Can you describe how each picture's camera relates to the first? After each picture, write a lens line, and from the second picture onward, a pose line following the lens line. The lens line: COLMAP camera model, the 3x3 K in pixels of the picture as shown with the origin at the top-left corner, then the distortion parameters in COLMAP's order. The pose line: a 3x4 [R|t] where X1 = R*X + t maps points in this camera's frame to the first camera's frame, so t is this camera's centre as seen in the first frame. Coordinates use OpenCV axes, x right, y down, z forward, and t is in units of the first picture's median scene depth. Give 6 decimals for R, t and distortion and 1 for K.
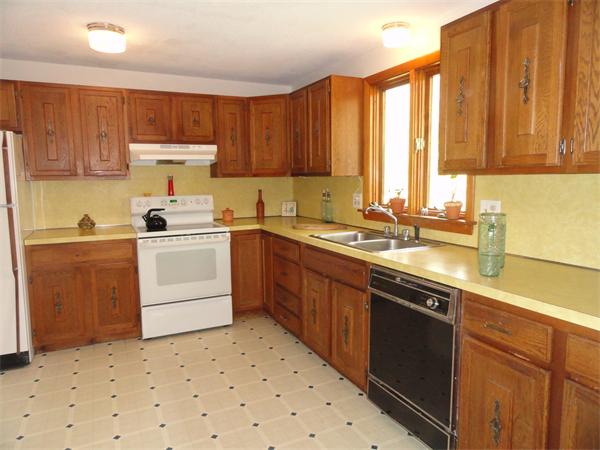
lens RADIAL K [[426.1, 0, 292.6], [0, 426.1, 222.9], [0, 0, 1]] dist [0.001697, -0.003183]
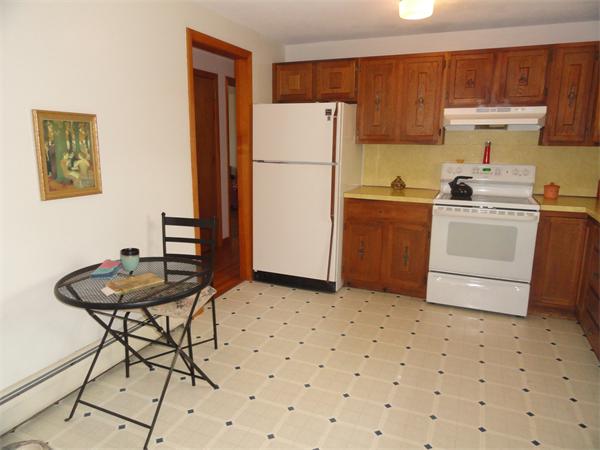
lens RADIAL K [[426.1, 0, 292.6], [0, 426.1, 222.9], [0, 0, 1]] dist [0.001697, -0.003183]
pose [[0.651061, 0.163561, -0.741193, 0.163955], [-0.100762, 0.986488, 0.129183, -0.015254], [0.752308, -0.009422, 0.658745, 0.075649]]
